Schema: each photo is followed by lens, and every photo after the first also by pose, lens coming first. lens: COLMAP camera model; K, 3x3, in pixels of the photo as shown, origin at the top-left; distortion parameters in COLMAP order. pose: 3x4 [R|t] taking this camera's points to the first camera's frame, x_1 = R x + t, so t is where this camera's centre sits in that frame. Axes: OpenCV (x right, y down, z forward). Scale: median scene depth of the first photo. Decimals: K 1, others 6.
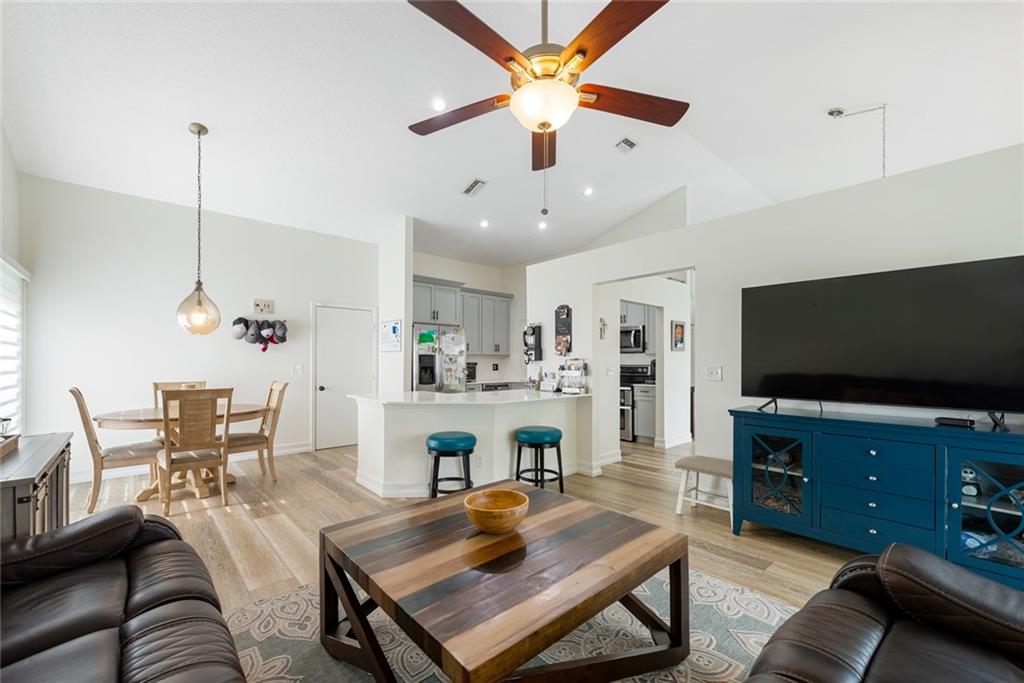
lens RADIAL K [[409.9, 0, 510.0], [0, 409.9, 359.5], [0, 0, 1]] dist [0.000120, -0.000021]
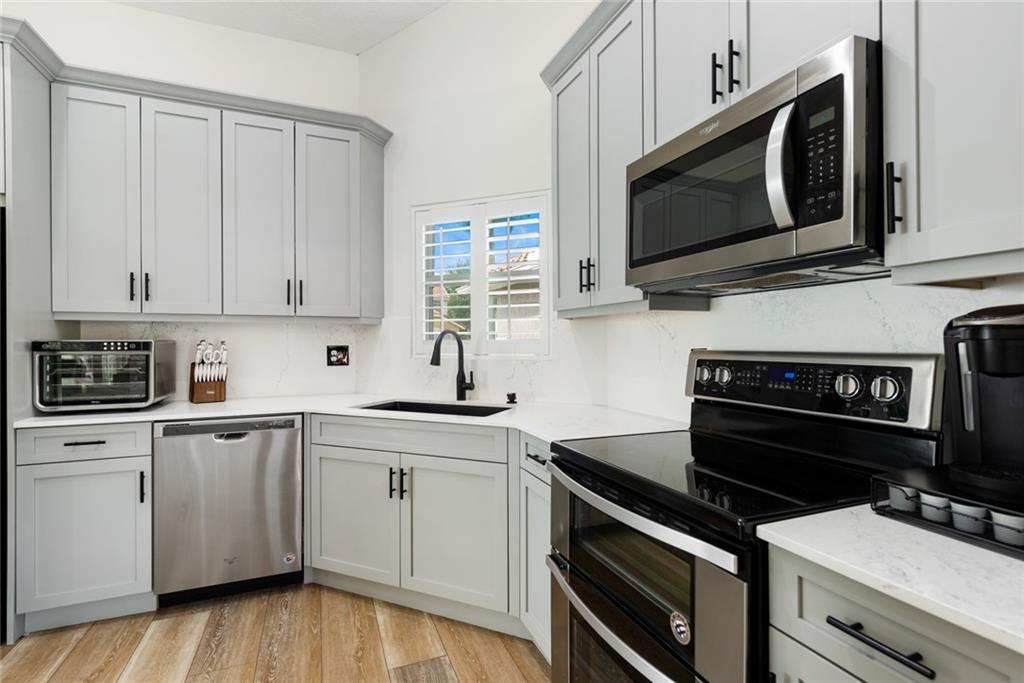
lens RADIAL K [[481.7, 0, 512.0], [0, 481.7, 341.5], [0, 0, 1]] dist [0.001205, -0.000081]
pose [[0.941023, -0.001723, -0.338338, 0.266311], [0.002689, 0.999994, 0.002387, 0.008191], [0.338332, -0.003156, 0.941022, 0.806094]]
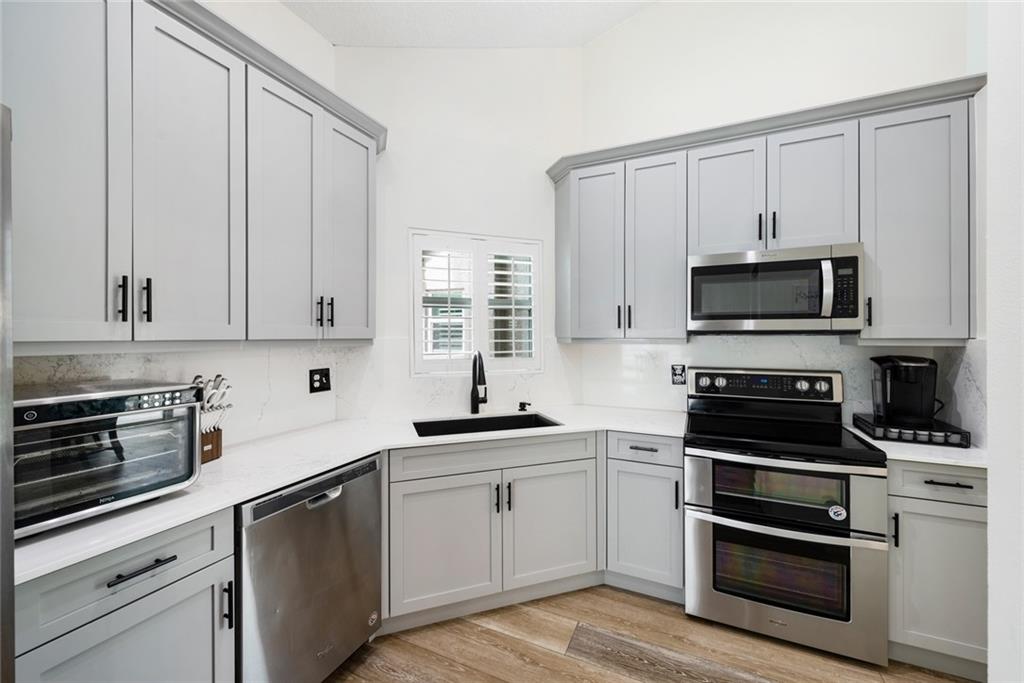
lens RADIAL K [[400.9, 0, 513.1], [0, 400.9, 336.7], [0, 0, 1]] dist [-0.000413, -0.000026]
pose [[0.920134, -0.001338, 0.391602, -0.024289], [-0.001101, 0.999981, 0.006002, -0.016149], [-0.391603, -0.005954, 0.920115, 0.810313]]
